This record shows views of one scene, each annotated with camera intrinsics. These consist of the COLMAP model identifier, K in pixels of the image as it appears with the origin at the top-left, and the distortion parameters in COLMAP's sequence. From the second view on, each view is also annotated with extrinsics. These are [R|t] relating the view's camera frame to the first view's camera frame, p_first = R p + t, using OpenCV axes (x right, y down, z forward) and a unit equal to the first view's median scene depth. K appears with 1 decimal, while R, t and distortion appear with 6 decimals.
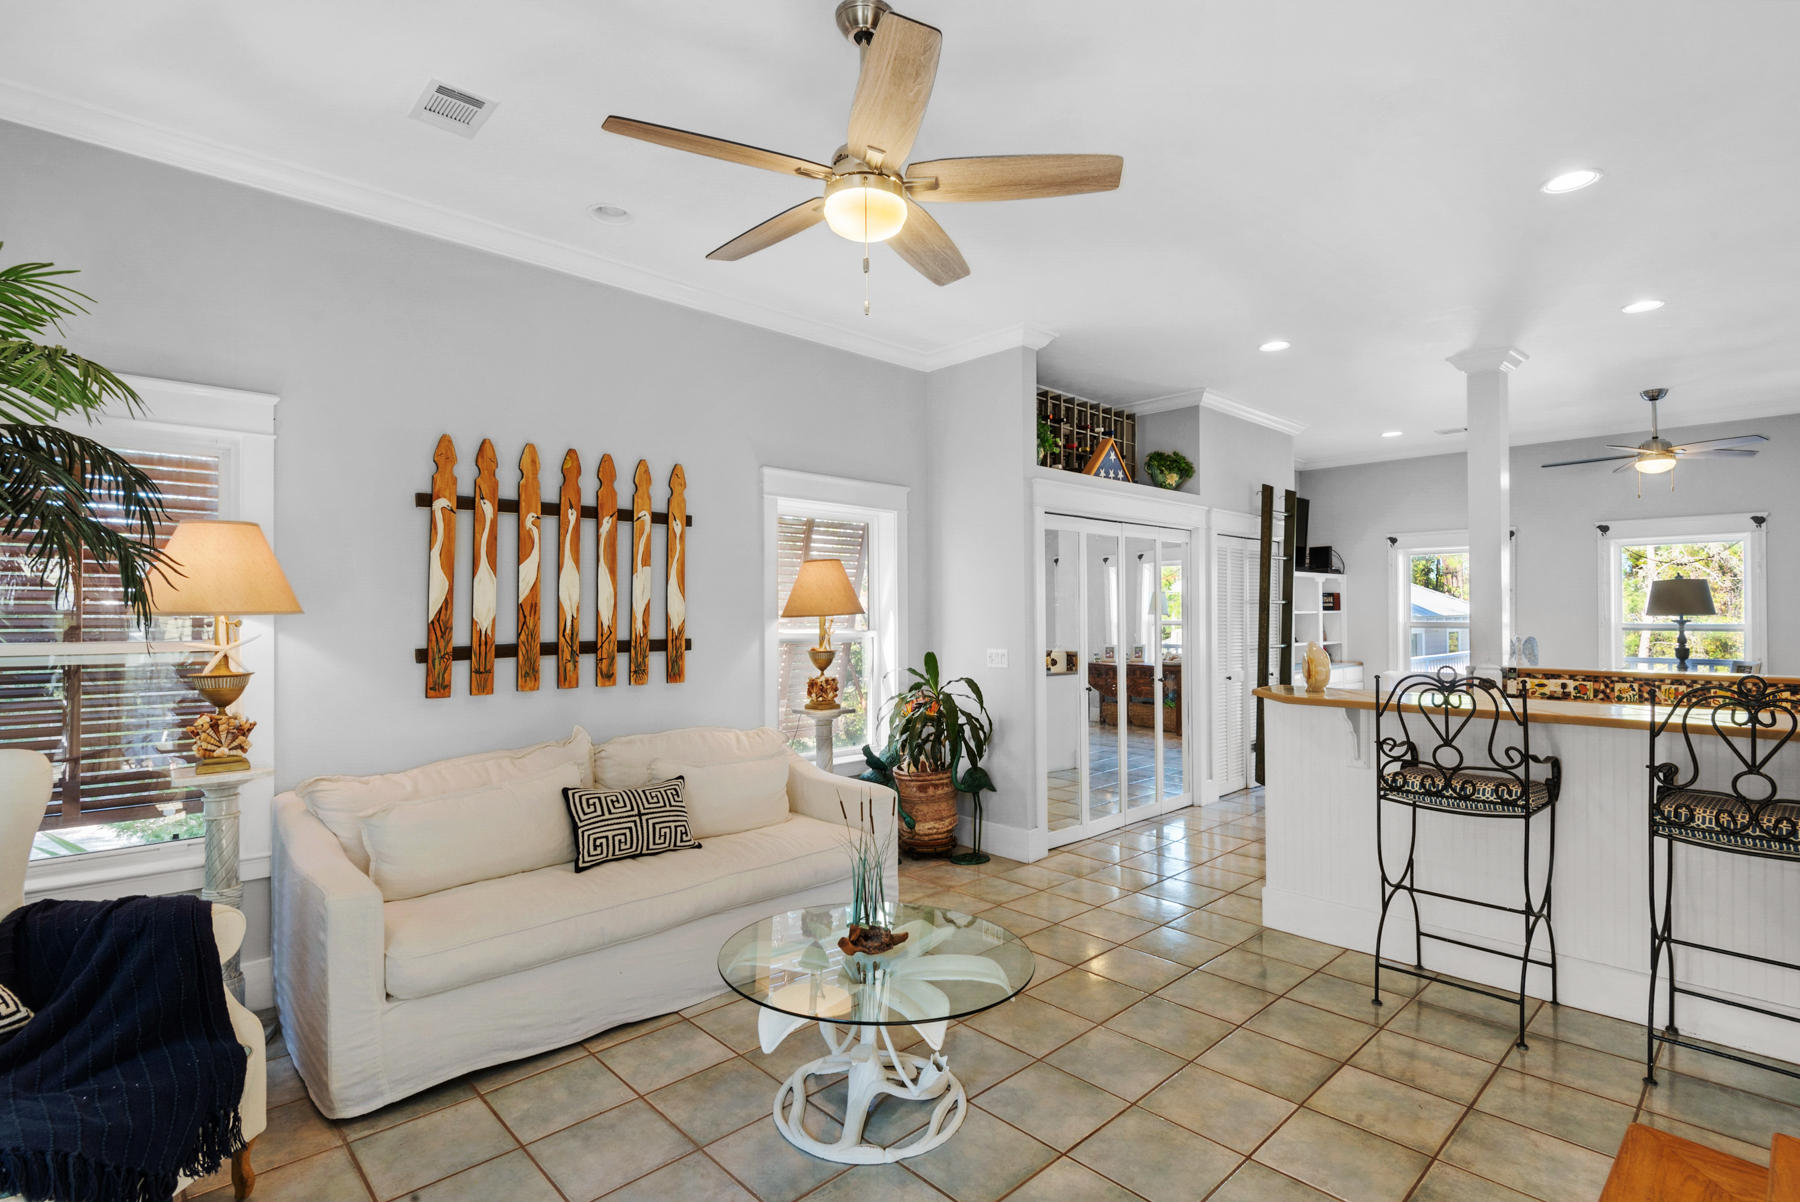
lens RADIAL K [[862.7, 0, 896.5], [0, 862.7, 611.8], [0, 0, 1]] dist [0.007671, -0.006067]
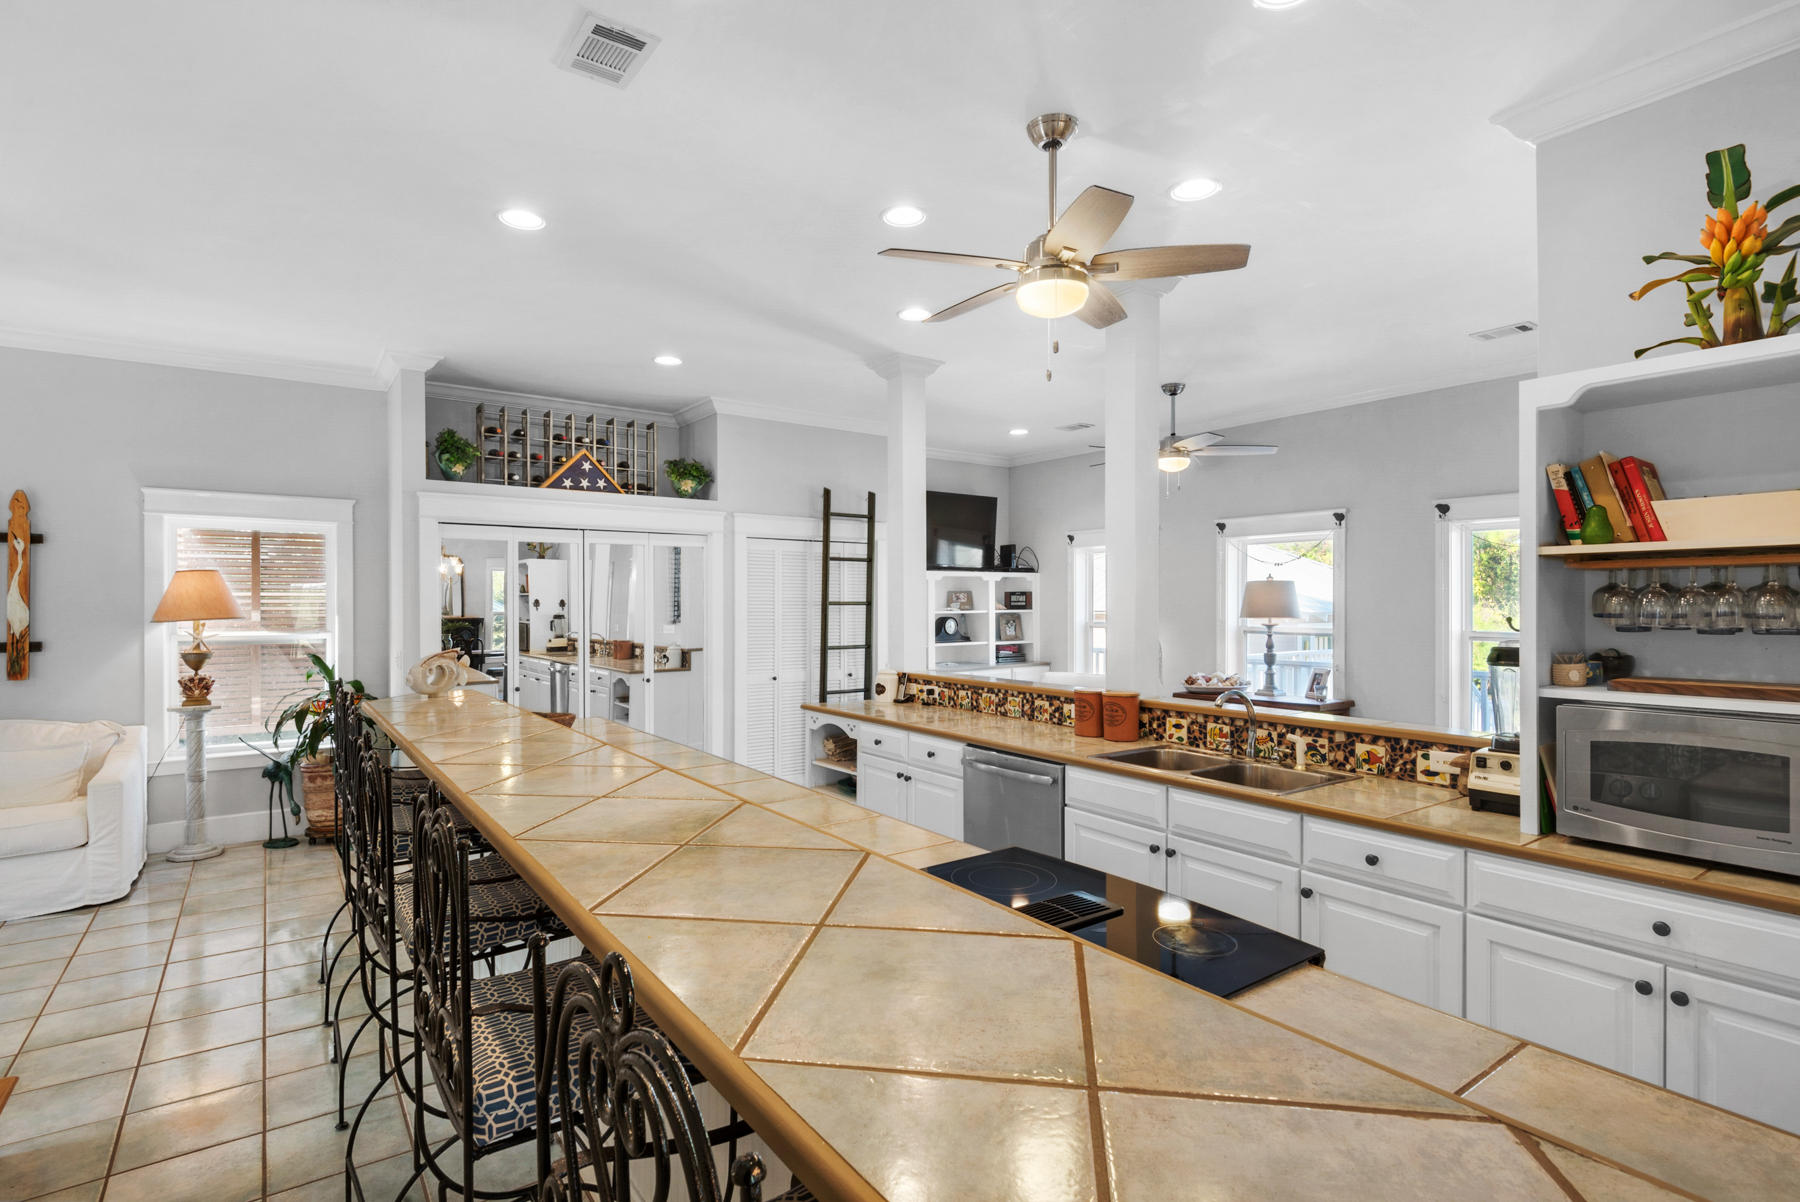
lens RADIAL K [[862.7, 0, 900.5], [0, 862.7, 610.9], [0, 0, 1]] dist [0.007671, -0.006067]
pose [[0.991977, 0.001665, -0.126411, 0.892217], [-0.000386, 0.999948, 0.010147, -0.018792], [0.126421, -0.010017, 0.991926, 0.010857]]
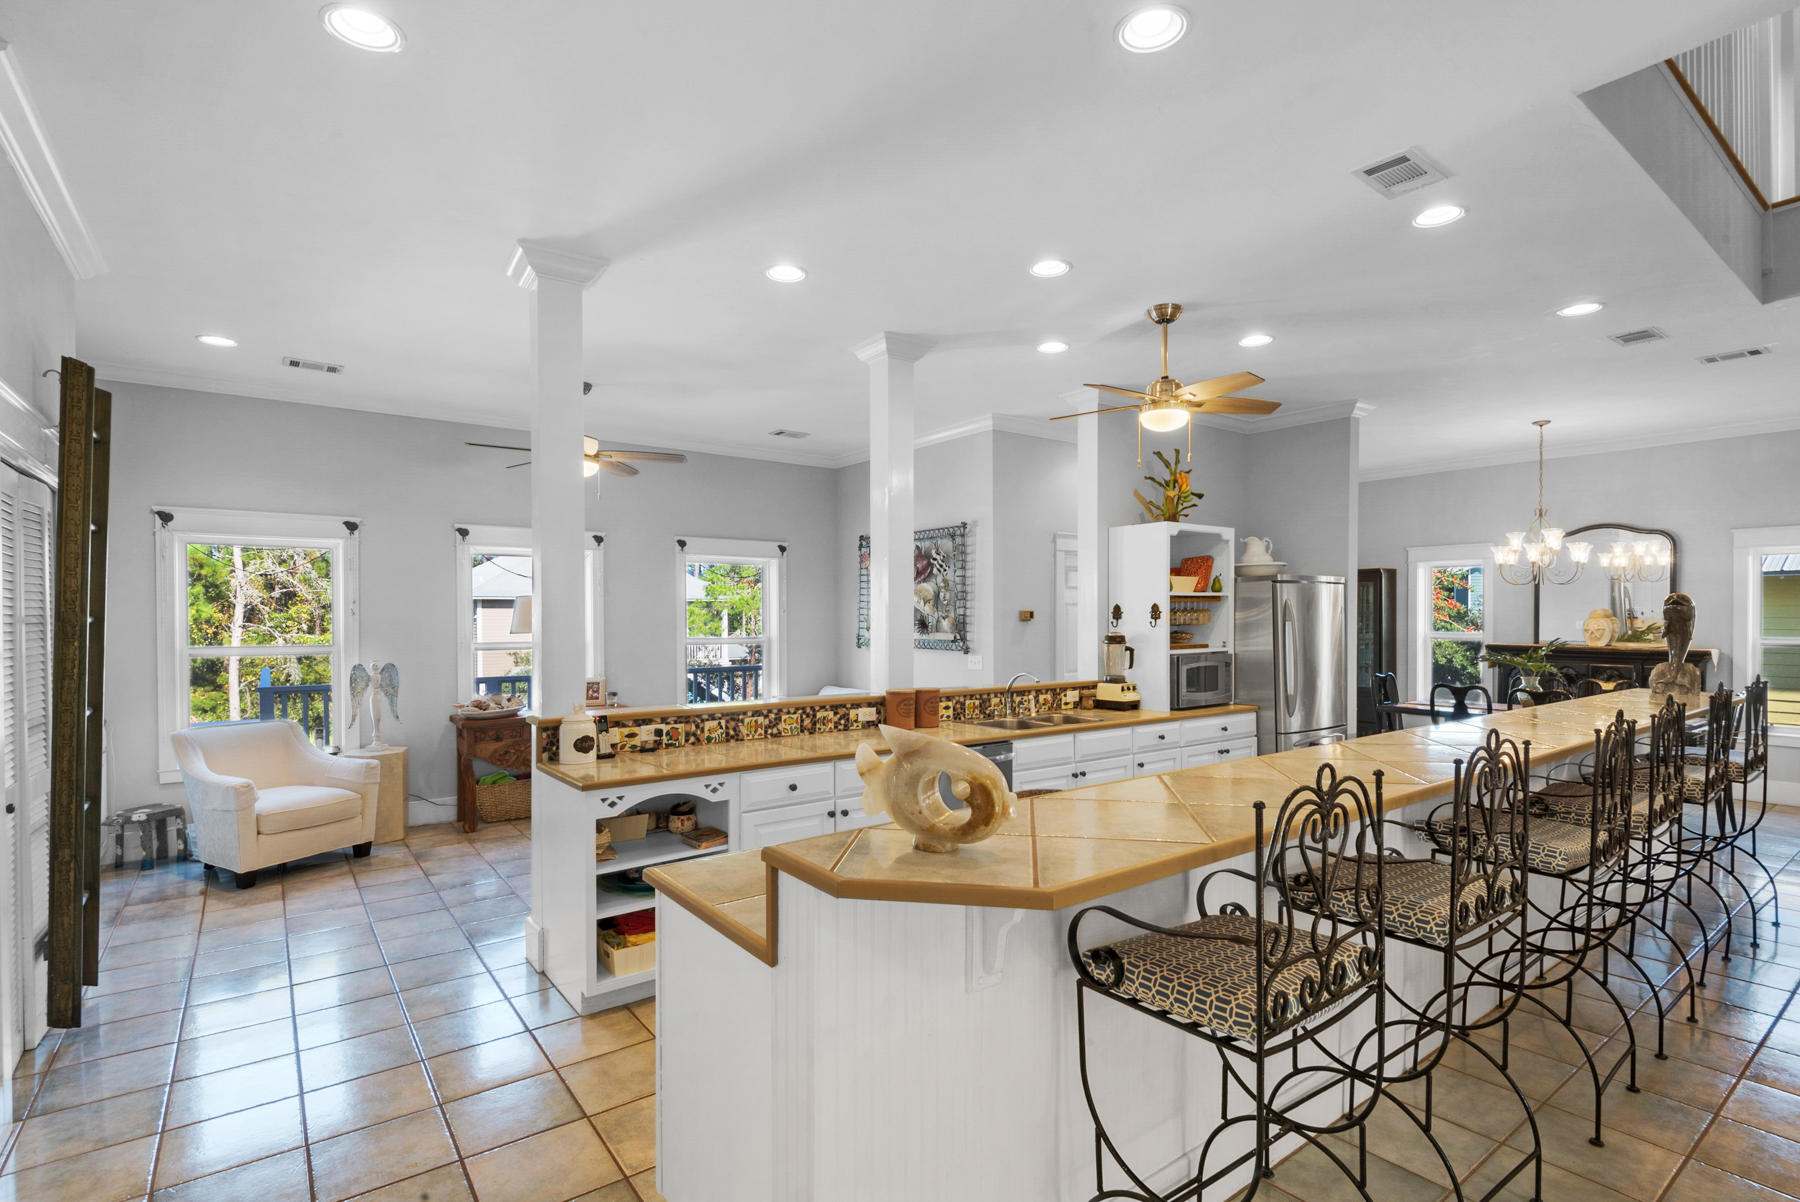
lens RADIAL K [[862.7, 0, 913.0], [0, 862.7, 618.4], [0, 0, 1]] dist [0.007671, -0.006067]
pose [[0.092612, -0.002141, 0.995700, 0.032930], [0.001236, 0.999997, 0.002035, -0.017446], [-0.995701, 0.001042, 0.092615, 0.729277]]
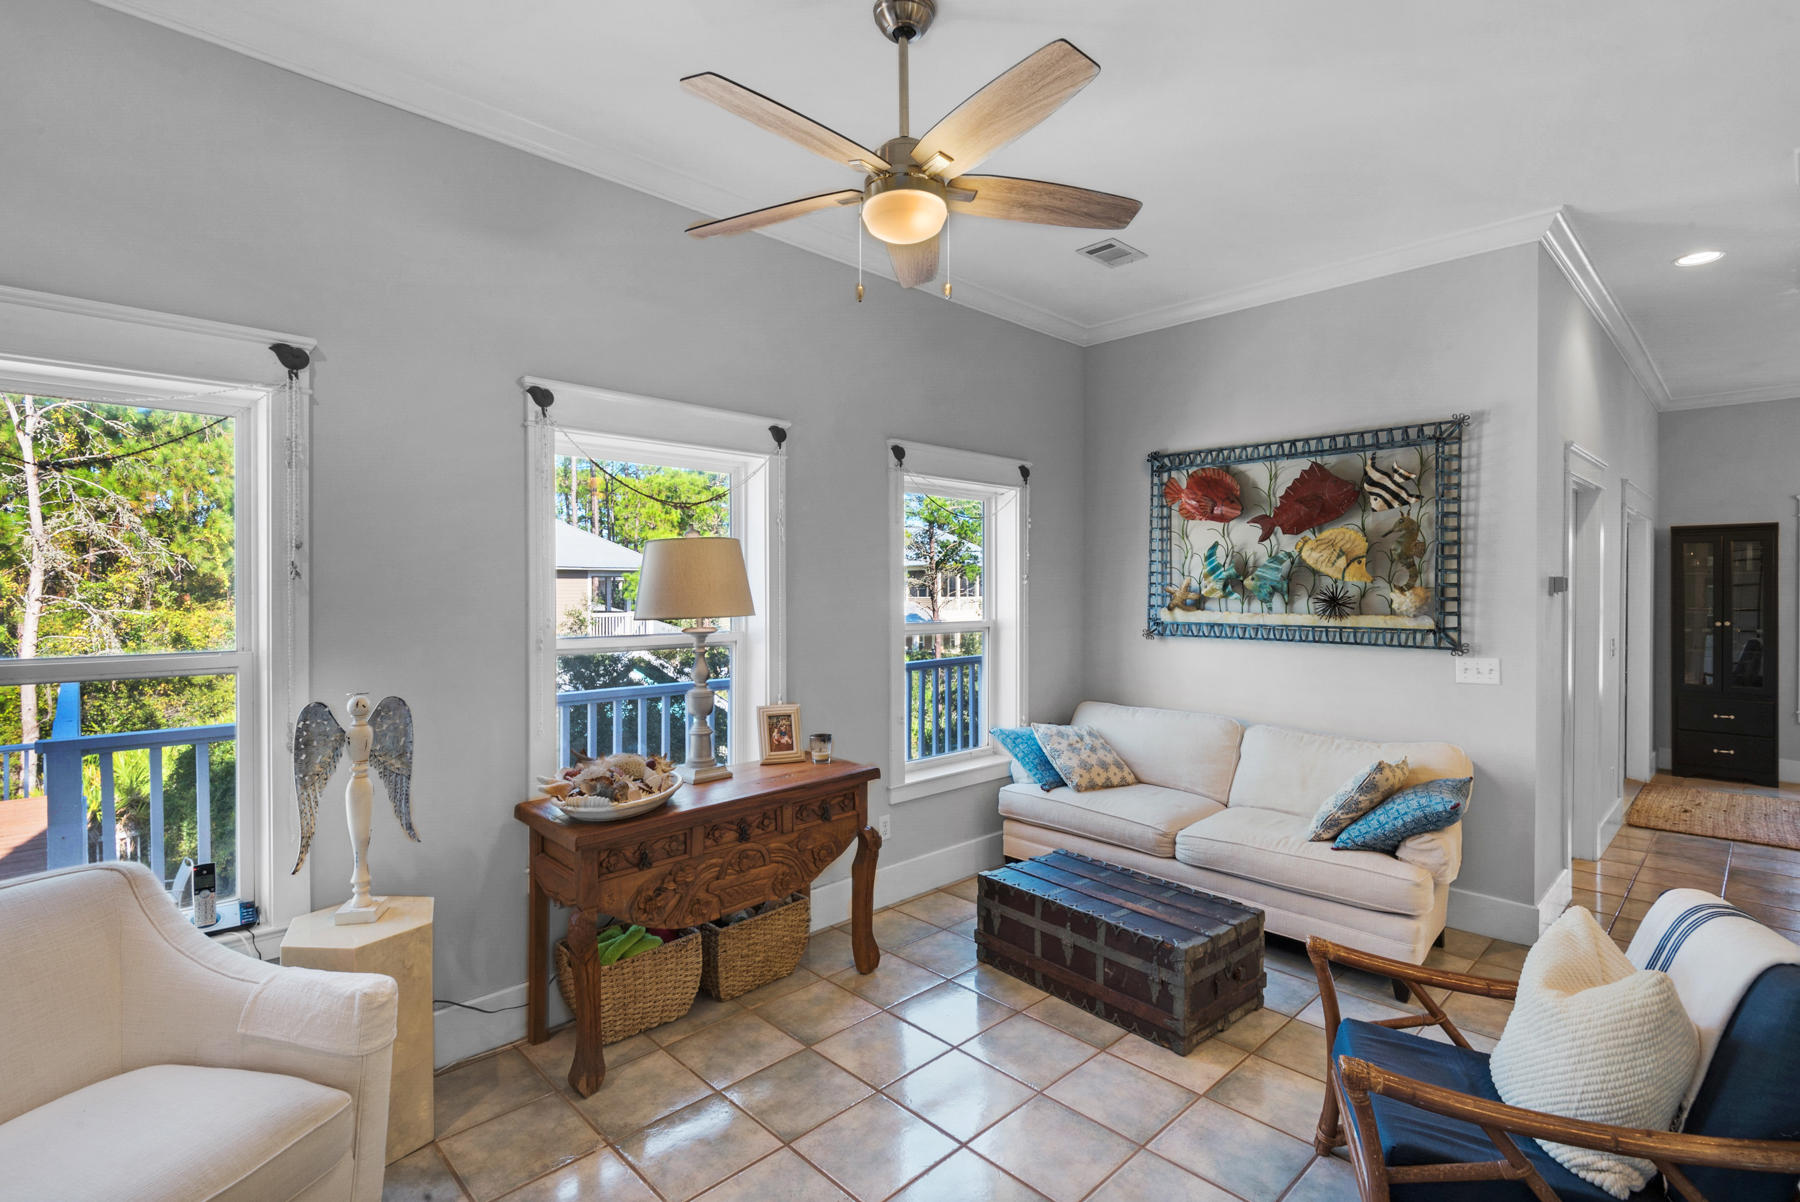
lens RADIAL K [[862.7, 0, 899.7], [0, 862.7, 588.8], [0, 0, 1]] dist [0.007671, -0.006067]
pose [[-0.024447, 0.000427, 0.999701, 0.659069], [-0.000944, 0.999999, -0.000450, -0.014512], [-0.999701, -0.000955, -0.024446, 1.283779]]
